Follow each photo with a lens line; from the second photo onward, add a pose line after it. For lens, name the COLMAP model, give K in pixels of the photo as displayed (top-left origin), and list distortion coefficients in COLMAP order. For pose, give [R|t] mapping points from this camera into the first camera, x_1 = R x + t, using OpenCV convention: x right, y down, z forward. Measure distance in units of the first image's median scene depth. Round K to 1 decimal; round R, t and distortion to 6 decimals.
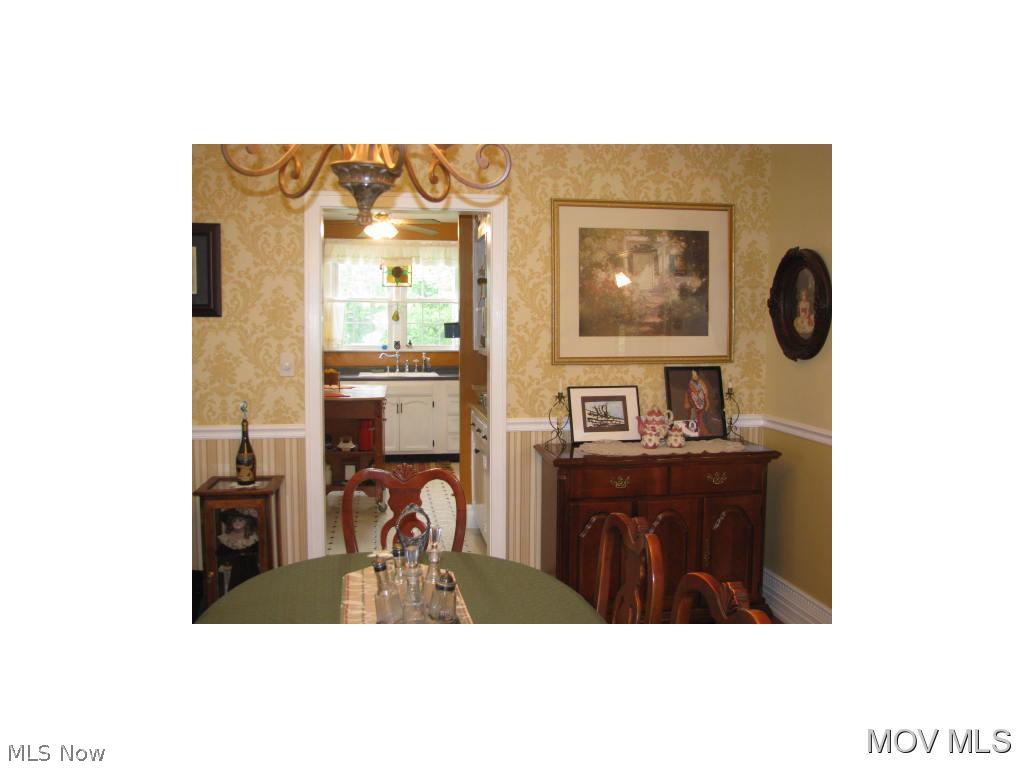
lens RADIAL K [[810.7, 0, 512.0], [0, 810.7, 384.0], [0, 0, 1]] dist [-0.000124, -0.000151]
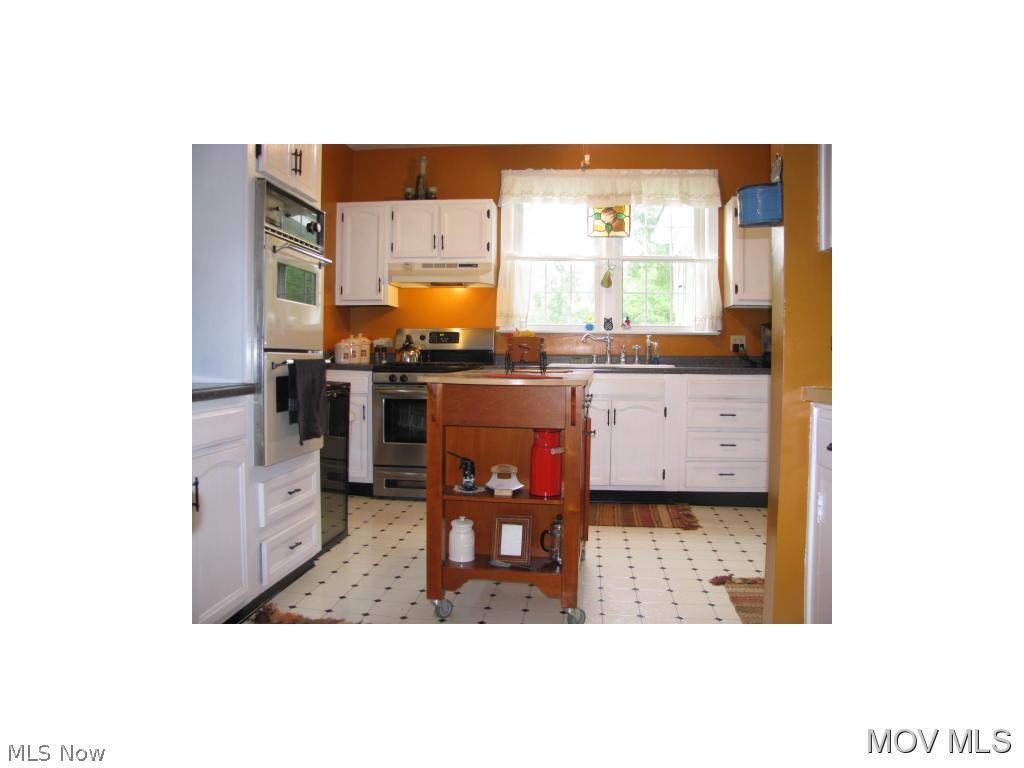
lens RADIAL K [[1077.7, 0, 512.0], [0, 1077.7, 384.0], [0, 0, 1]] dist [-0.237250, -0.000649]
pose [[0.973975, 0.008773, -0.226484, -0.019188], [-0.010338, 0.999930, -0.005727, 0.006917], [0.226418, 0.007919, 0.973998, 0.129385]]
